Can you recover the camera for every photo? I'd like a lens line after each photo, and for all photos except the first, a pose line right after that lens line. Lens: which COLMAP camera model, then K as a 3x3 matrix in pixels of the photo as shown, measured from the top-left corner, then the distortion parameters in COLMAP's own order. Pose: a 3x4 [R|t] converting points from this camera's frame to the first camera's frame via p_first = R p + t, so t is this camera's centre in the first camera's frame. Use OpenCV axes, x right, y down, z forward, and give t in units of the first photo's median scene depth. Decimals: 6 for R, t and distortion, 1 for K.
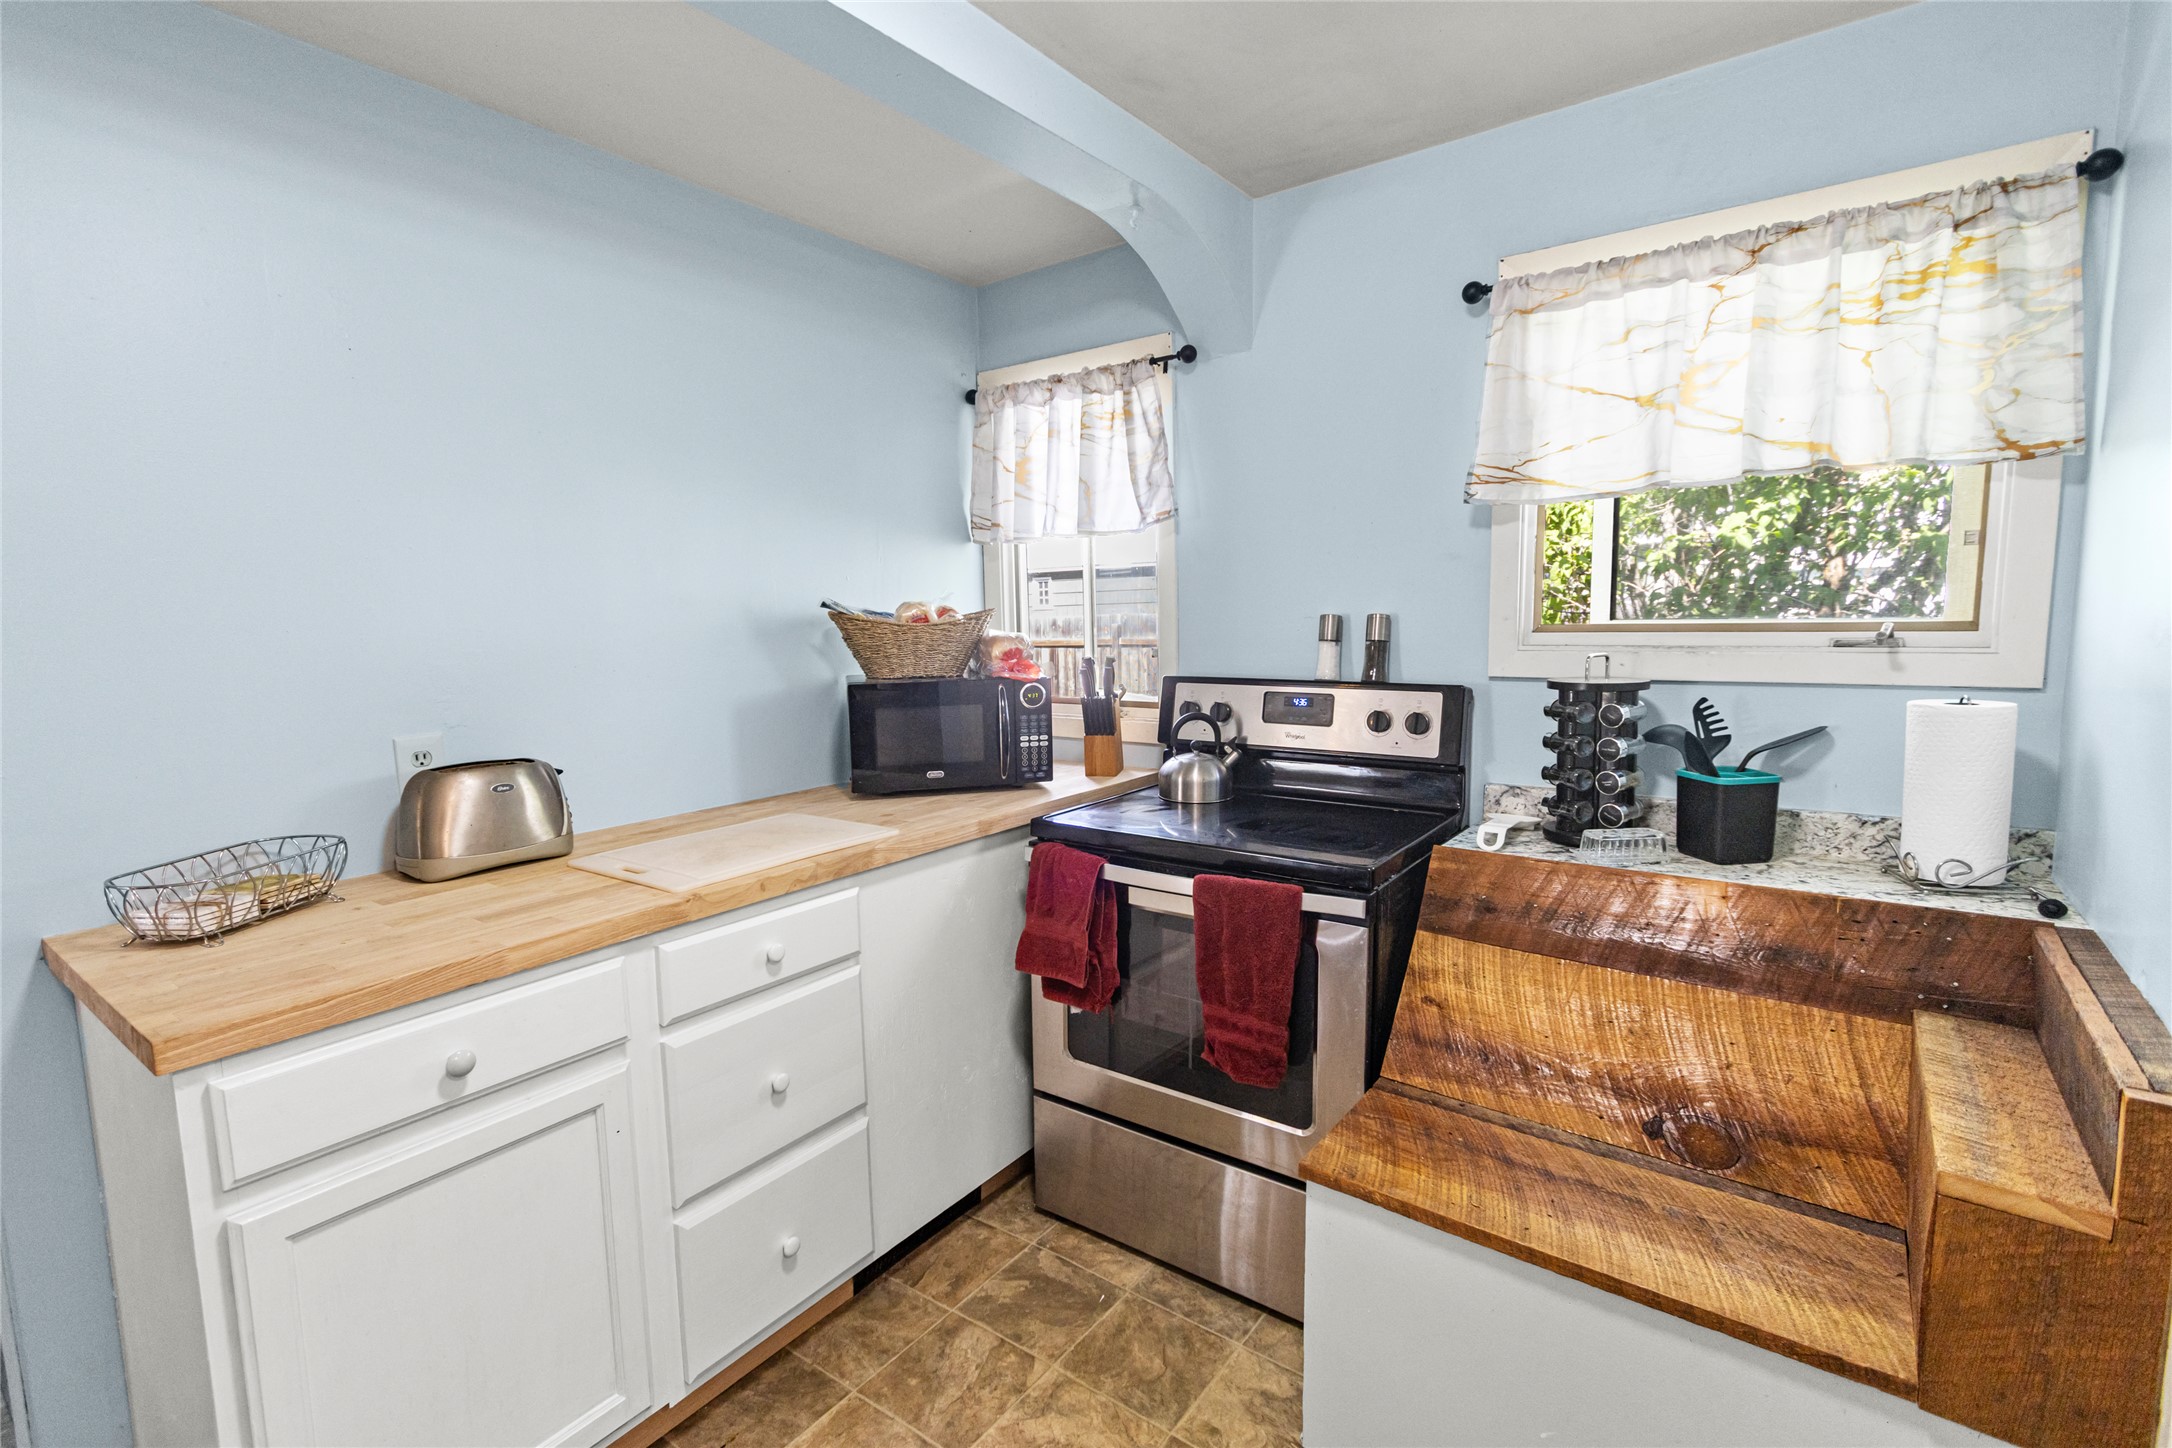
lens RADIAL K [[984.1, 0, 1078.0], [0, 984.1, 729.5], [0, 0, 1]] dist [0.002547, -0.004018]
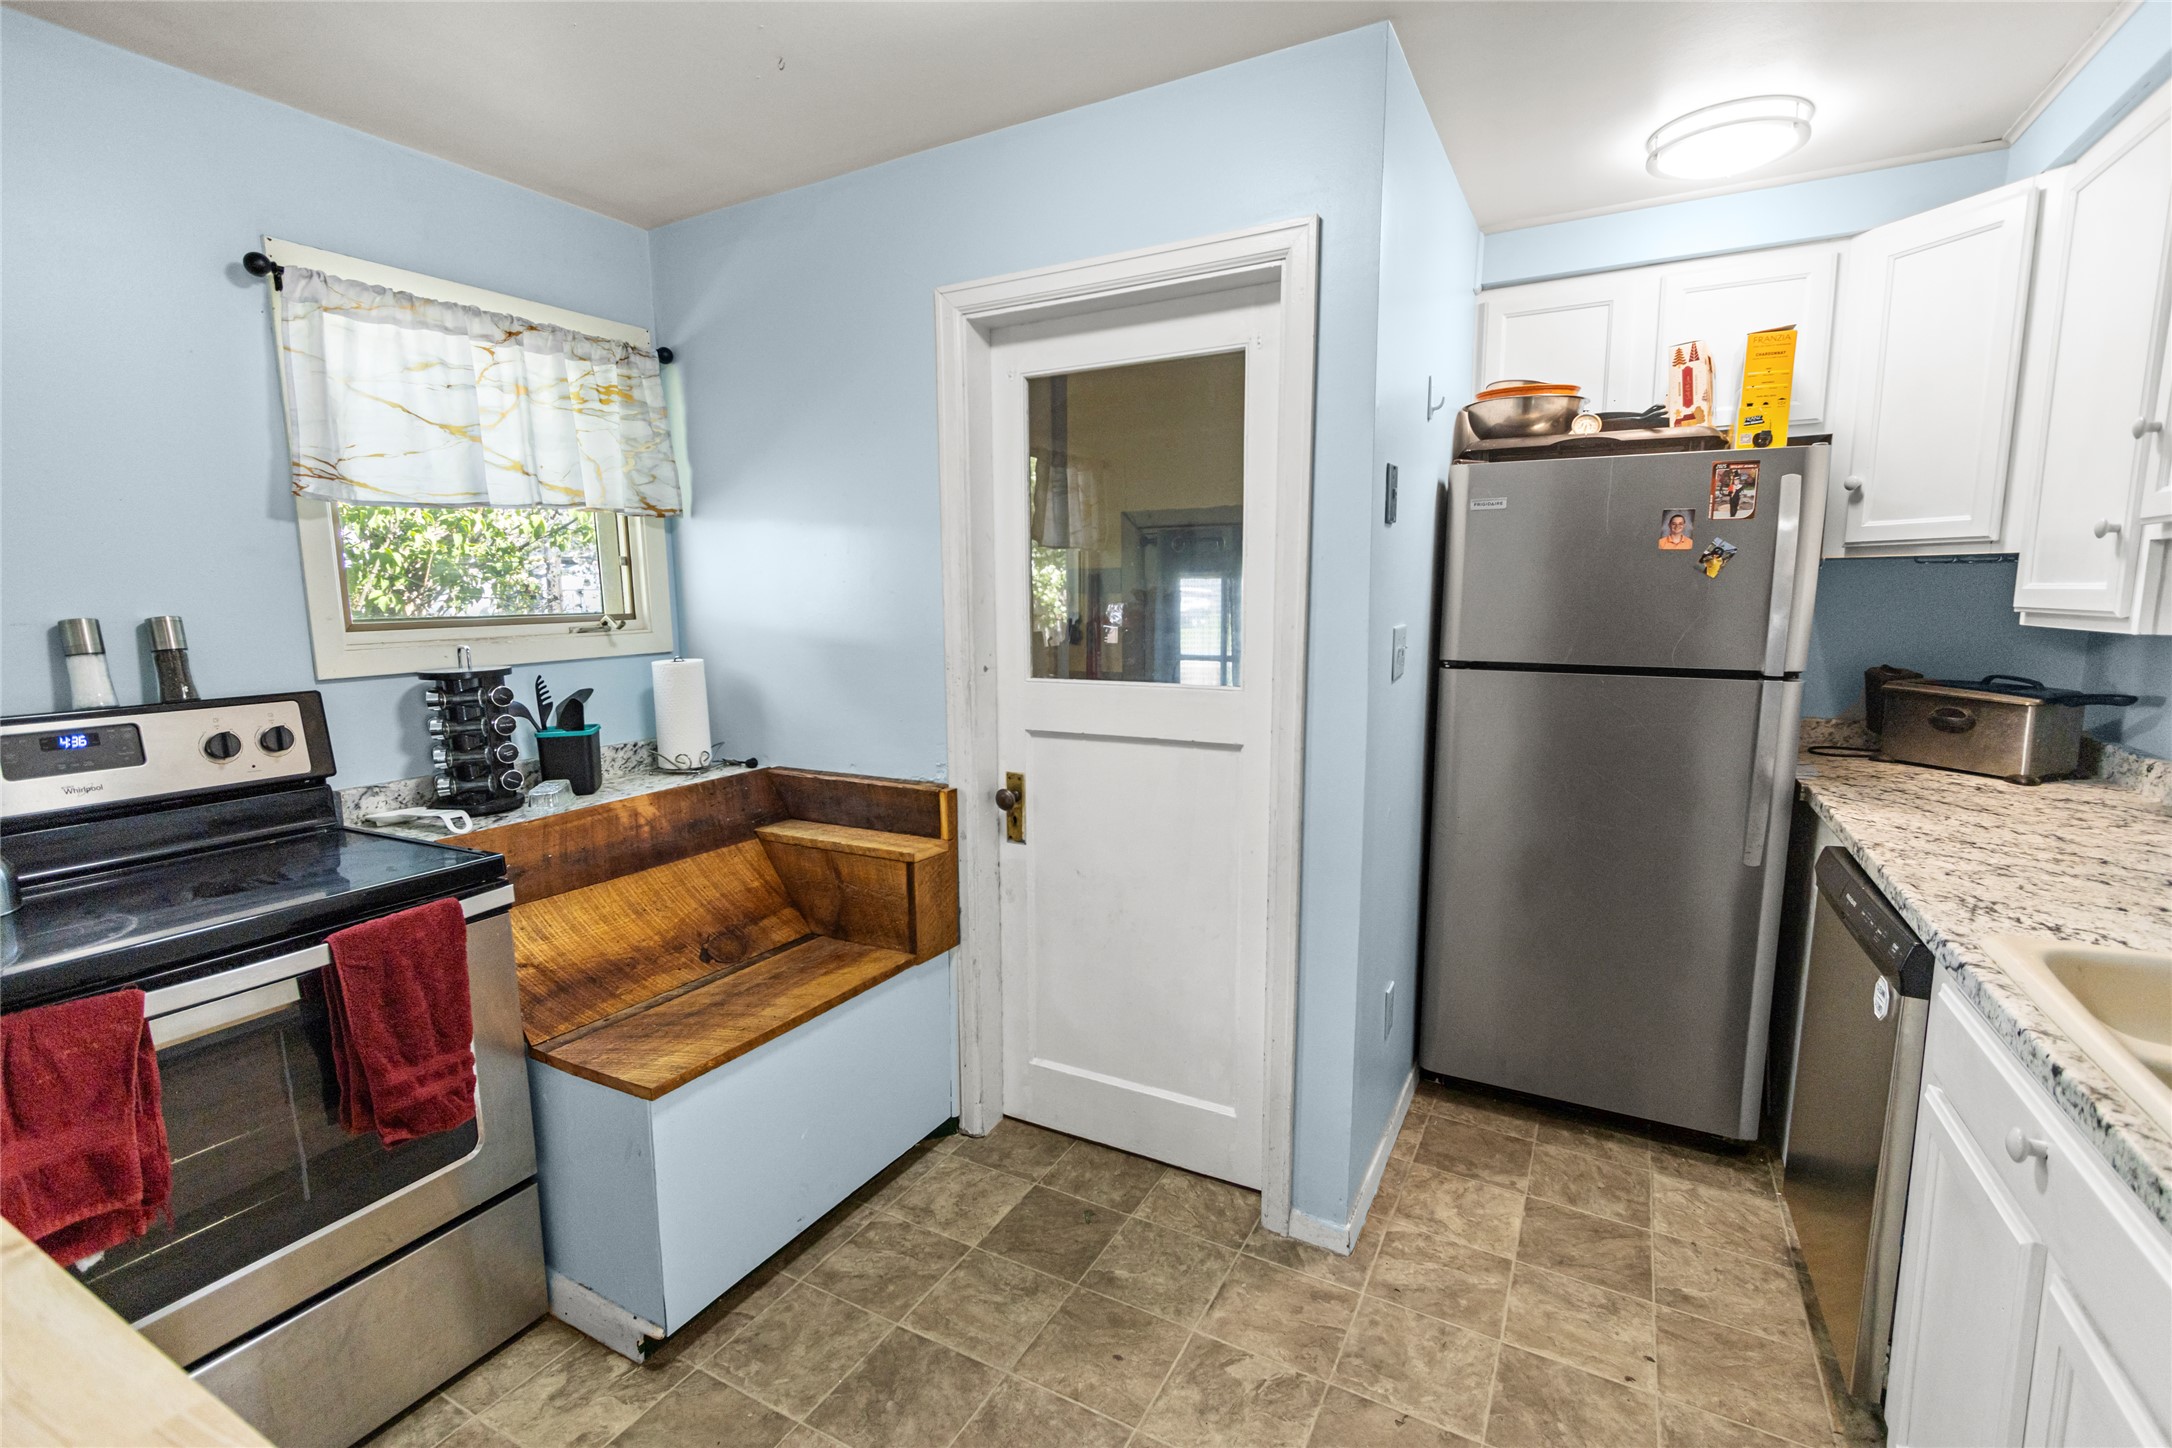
lens RADIAL K [[984.1, 0, 1078.0], [0, 984.1, 729.5], [0, 0, 1]] dist [0.002547, -0.004018]
pose [[-0.142237, -0.121034, 0.982405, -0.729032], [0.138437, 0.980309, 0.140819, -0.046014], [-0.980104, 0.156031, -0.122681, 0.474397]]
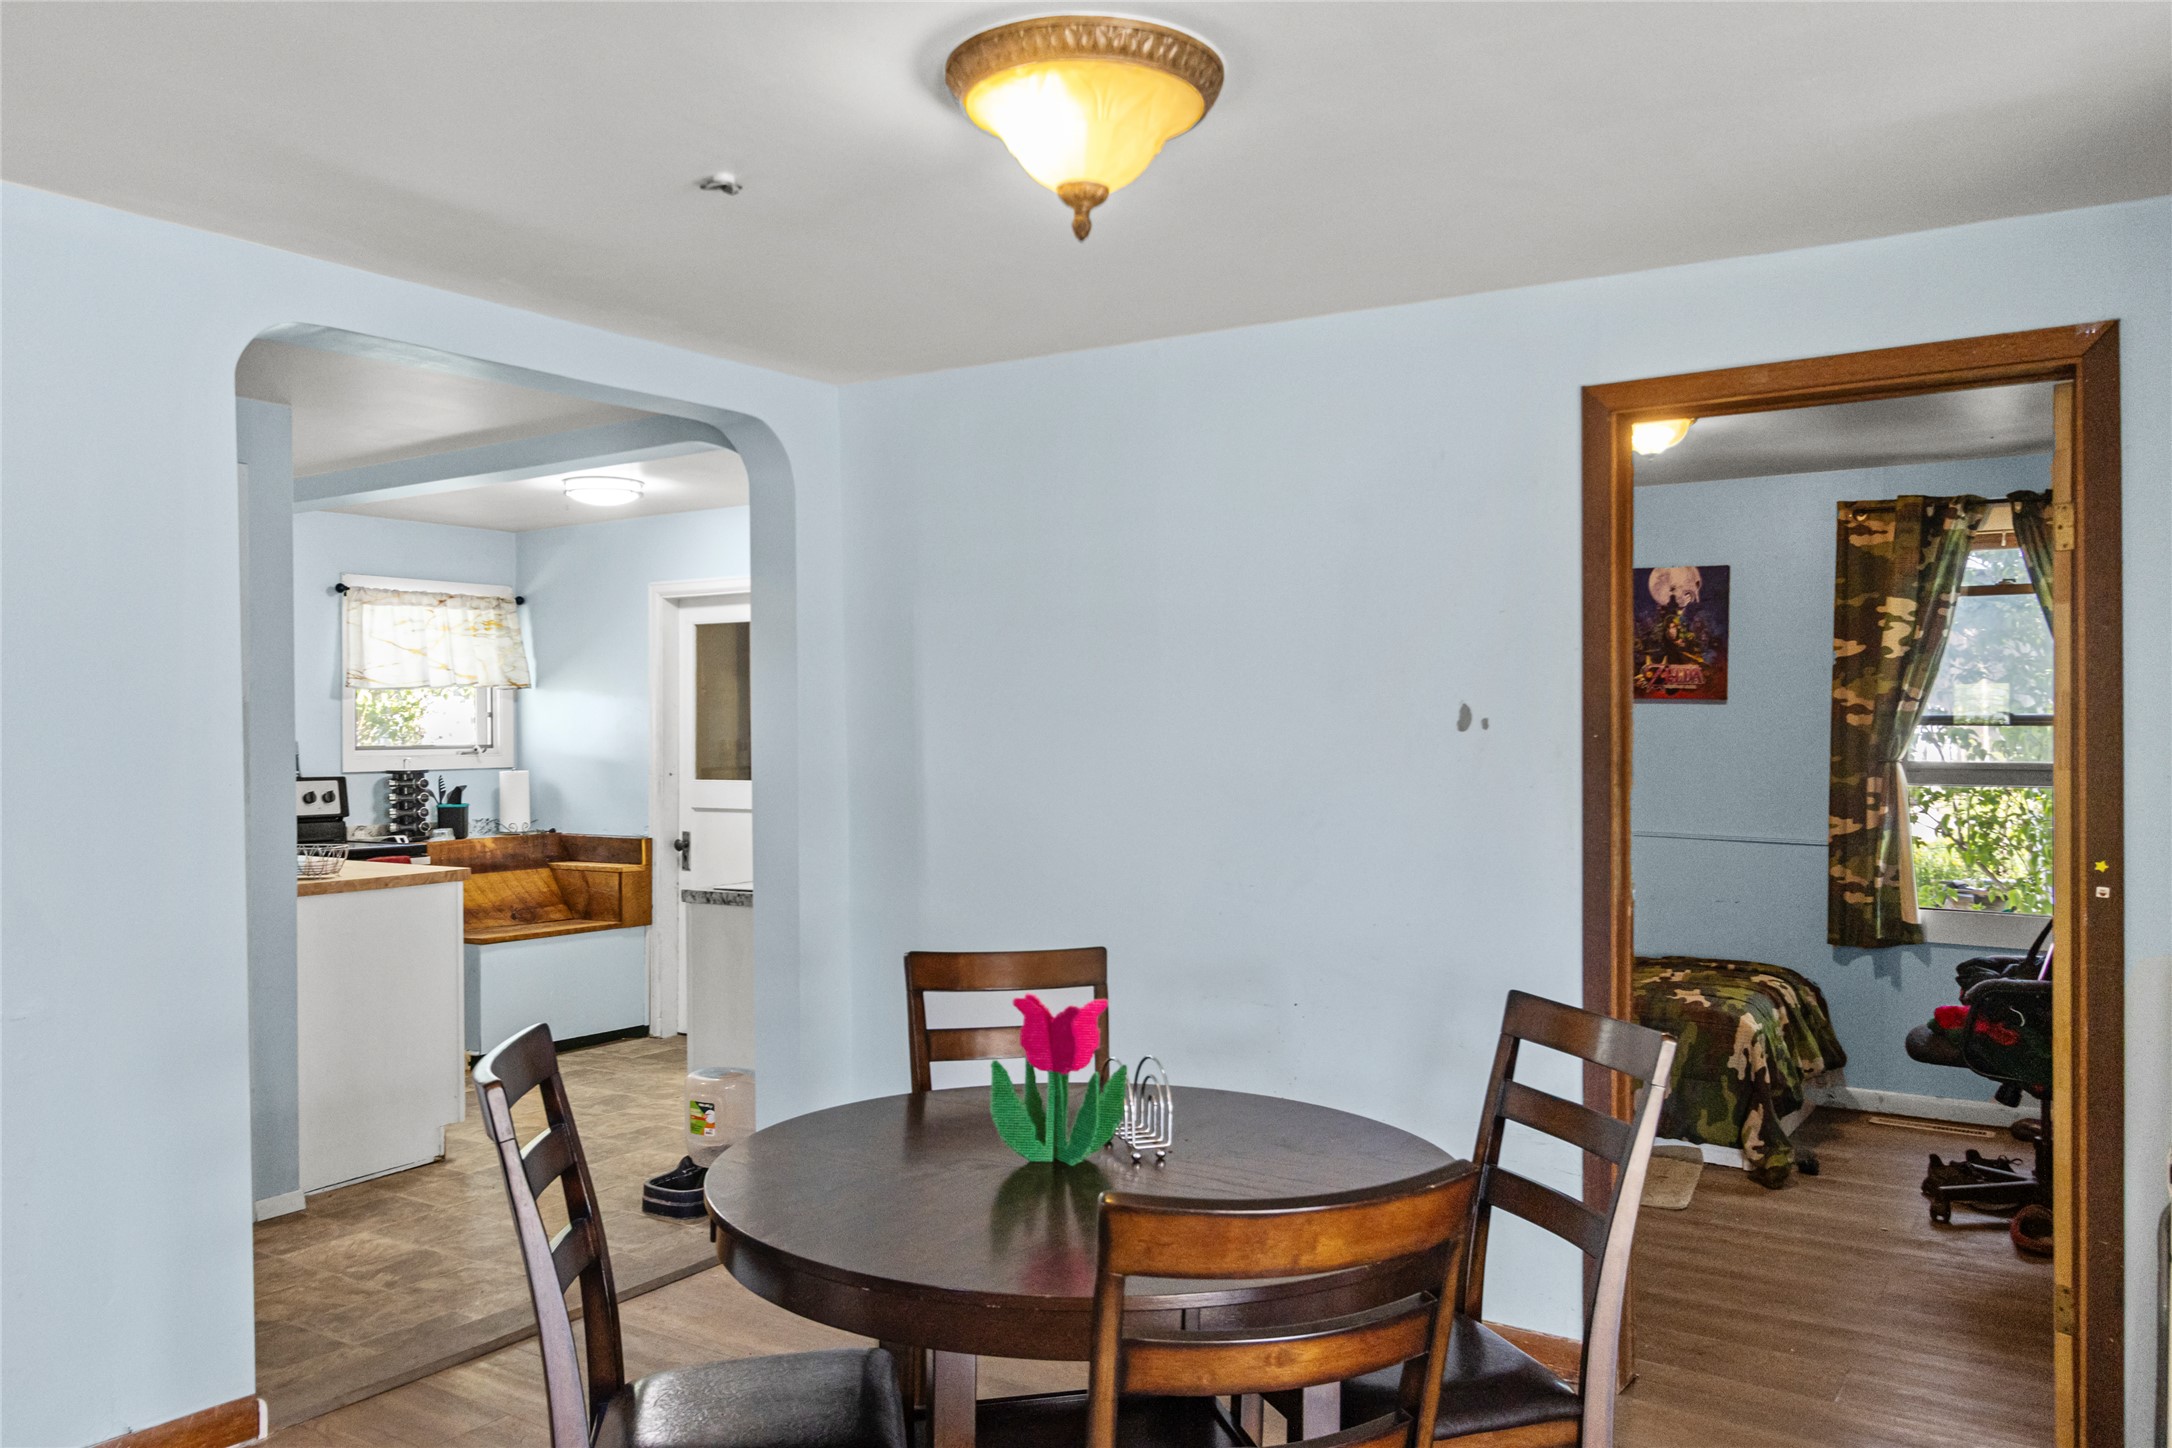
lens RADIAL K [[1620.8, 0, 1086.0], [0, 1620.8, 724.0], [0, 0, 1]] dist [-0.000772, -0.000806]
pose [[-0.063839, 0.024434, 0.997661, -3.438317], [0.130123, 0.991370, -0.015954, 0.112889], [-0.989441, 0.128800, -0.066468, -0.326819]]
